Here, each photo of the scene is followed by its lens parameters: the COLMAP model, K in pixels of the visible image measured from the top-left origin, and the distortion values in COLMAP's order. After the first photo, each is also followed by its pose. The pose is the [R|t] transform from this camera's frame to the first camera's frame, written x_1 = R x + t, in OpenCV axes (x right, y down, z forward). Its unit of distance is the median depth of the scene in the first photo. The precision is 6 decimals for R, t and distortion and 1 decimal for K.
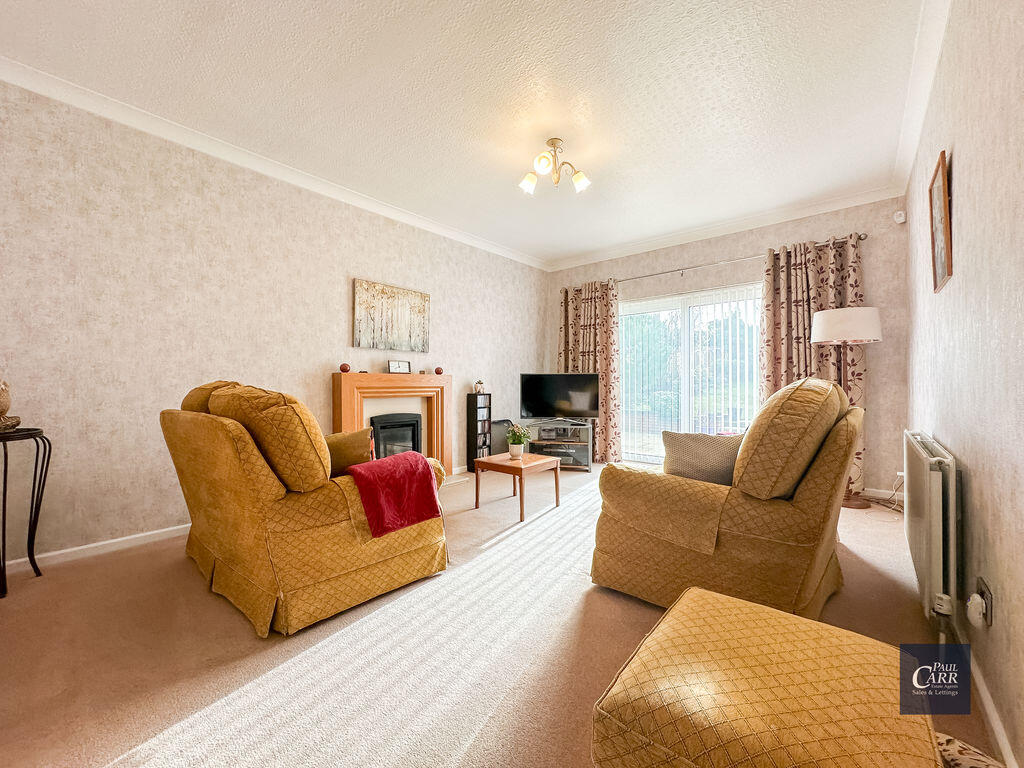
lens RADIAL K [[408.5, 0, 508.2], [0, 408.5, 382.7], [0, 0, 1]] dist [-0.003722, 0.001125]
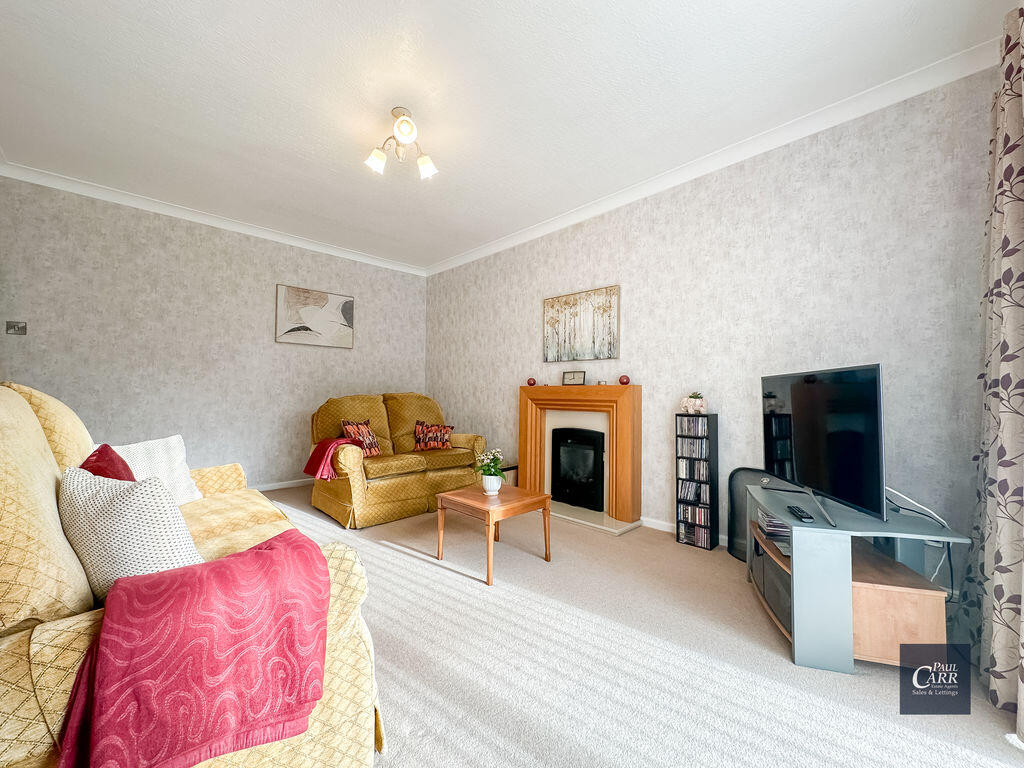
lens RADIAL K [[408.5, 0, 512.5], [0, 408.5, 384.4], [0, 0, 1]] dist [-0.003722, 0.001125]
pose [[-0.082853, -0.026191, -0.996218, 0.657584], [-0.008853, 0.999634, -0.025545, 0.000407], [0.996522, 0.006703, -0.083055, 0.921873]]
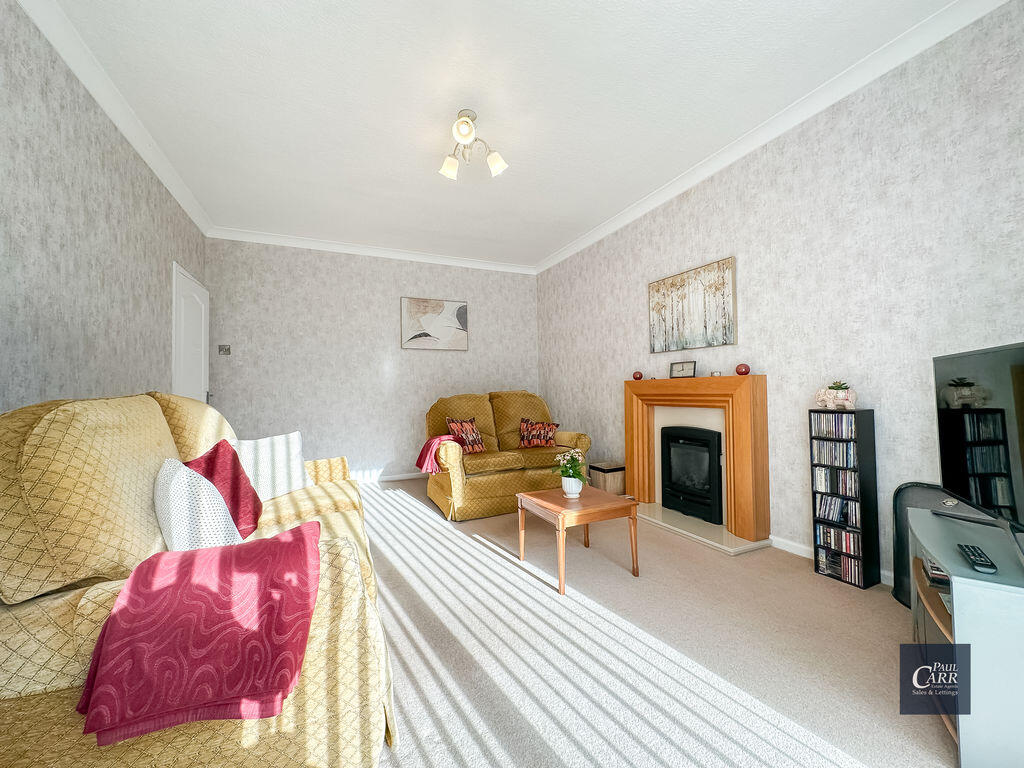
lens RADIAL K [[408.5, 0, 511.8], [0, 408.5, 384.4], [0, 0, 1]] dist [-0.003722, 0.001125]
pose [[-0.417487, -0.009976, -0.908628, 0.603654], [0.015638, 0.999713, -0.018161, -0.000147], [0.908549, -0.021791, -0.417211, 1.011332]]
